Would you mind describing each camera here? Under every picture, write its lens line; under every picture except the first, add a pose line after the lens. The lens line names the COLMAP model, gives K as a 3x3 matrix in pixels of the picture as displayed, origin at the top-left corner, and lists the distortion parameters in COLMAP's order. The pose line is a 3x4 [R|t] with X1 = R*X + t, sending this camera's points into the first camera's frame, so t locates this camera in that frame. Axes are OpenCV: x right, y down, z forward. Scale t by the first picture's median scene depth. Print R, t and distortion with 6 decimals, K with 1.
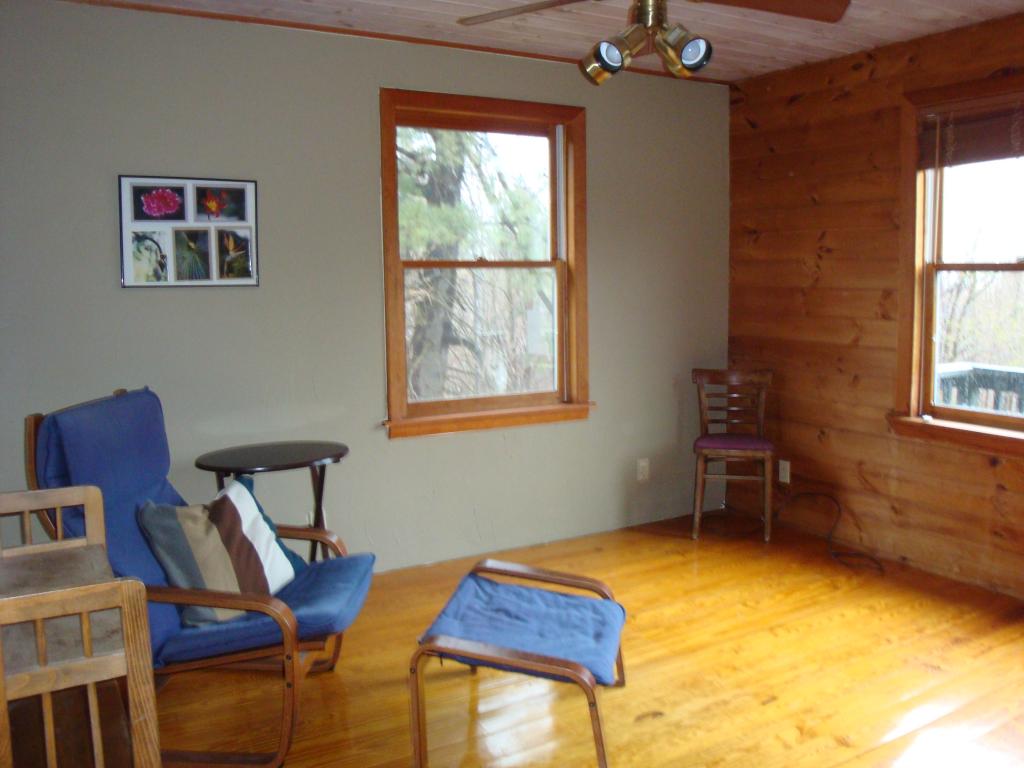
lens RADIAL K [[915.7, 0, 536.1], [0, 915.7, 384.3], [0, 0, 1]] dist [-0.167703, 0.145243]
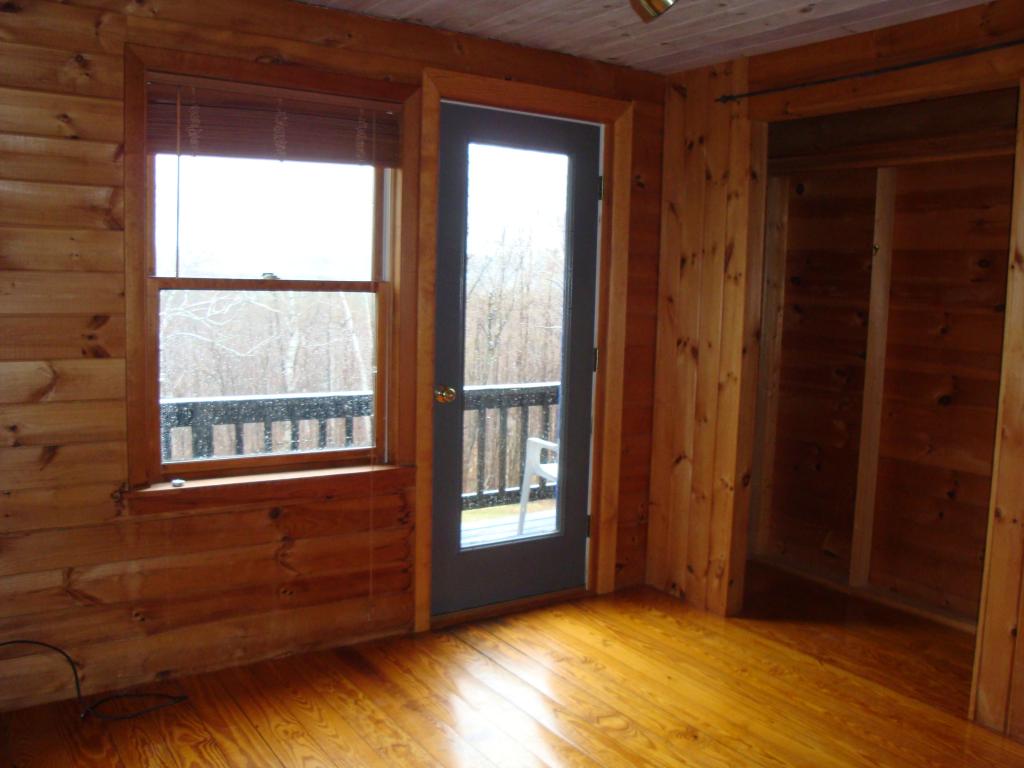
lens RADIAL K [[915.7, 0, 536.1], [0, 915.7, 384.3], [0, 0, 1]] dist [-0.167703, 0.145243]
pose [[-0.049404, -0.103110, 0.993442, -0.388222], [0.092785, 0.989882, 0.107354, -0.117211], [-0.994460, 0.097481, -0.039337, 0.861713]]
